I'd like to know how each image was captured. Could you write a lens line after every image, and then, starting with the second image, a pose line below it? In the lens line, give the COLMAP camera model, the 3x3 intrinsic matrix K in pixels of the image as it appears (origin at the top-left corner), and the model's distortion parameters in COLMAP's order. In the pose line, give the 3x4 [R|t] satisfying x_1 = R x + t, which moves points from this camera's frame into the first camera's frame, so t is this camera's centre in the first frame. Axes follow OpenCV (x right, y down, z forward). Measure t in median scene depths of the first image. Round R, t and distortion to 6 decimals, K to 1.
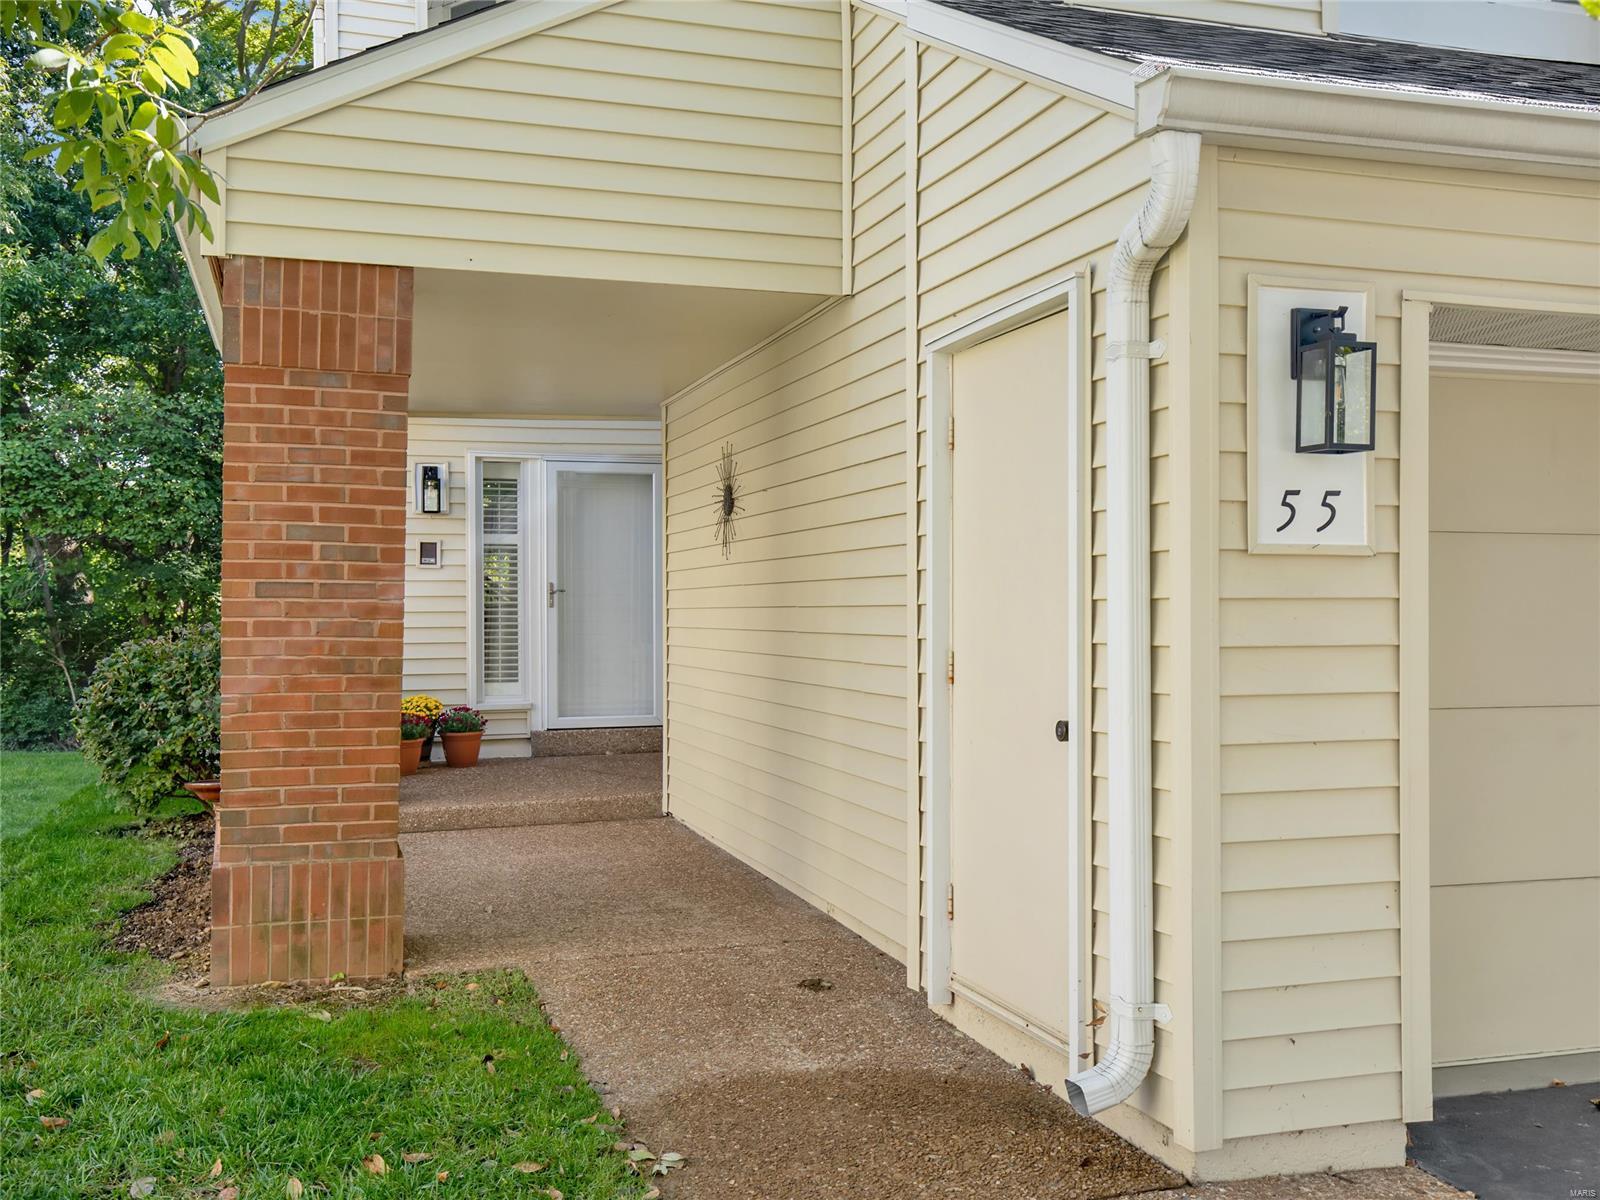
lens RADIAL K [[1555.0, 0, 800.0], [0, 1555.0, 600.0], [0, 0, 1]] dist [0.030803, 0.004105]
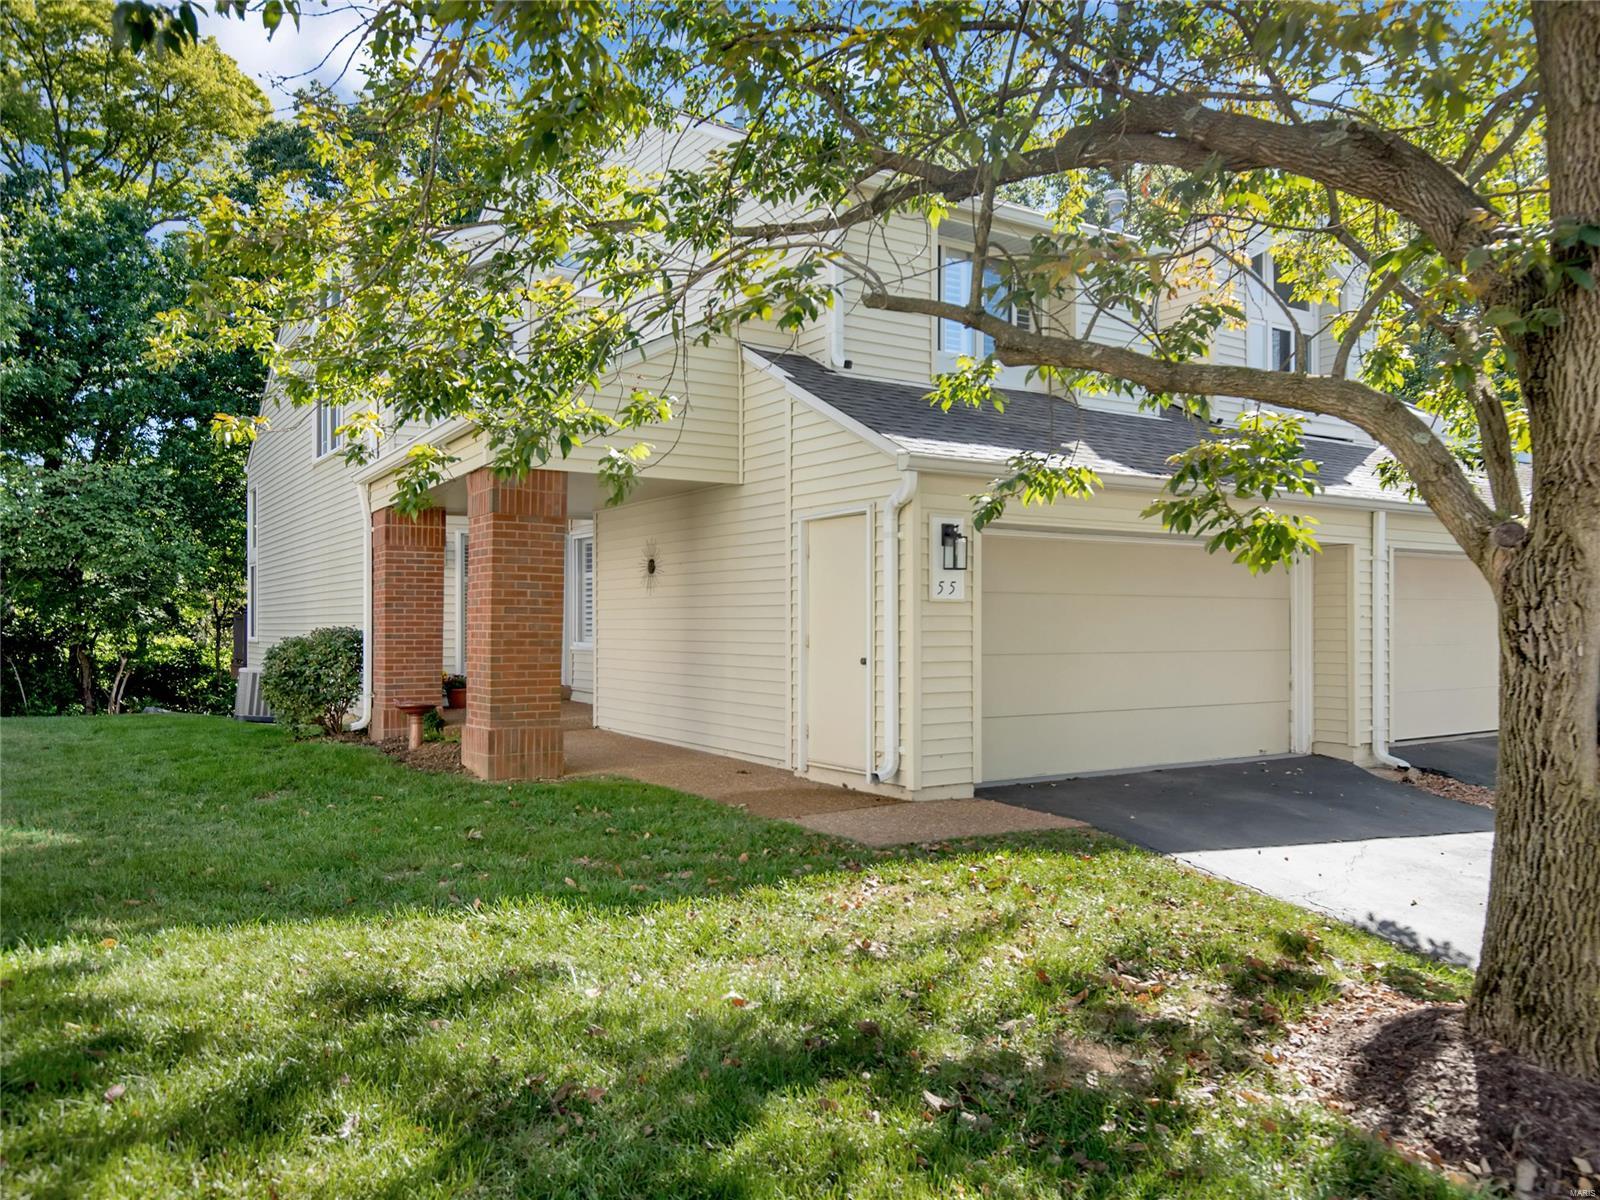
lens RADIAL K [[1178.1, 0, 800.0], [0, 1178.1, 600.0], [0, 0, 1]] dist [-0.002228, -0.000539]
pose [[0.965981, 0.006542, 0.258532, -0.561494], [-0.003380, 0.999914, -0.012674, -0.001776], [-0.258592, 0.011369, 0.965920, -1.191486]]
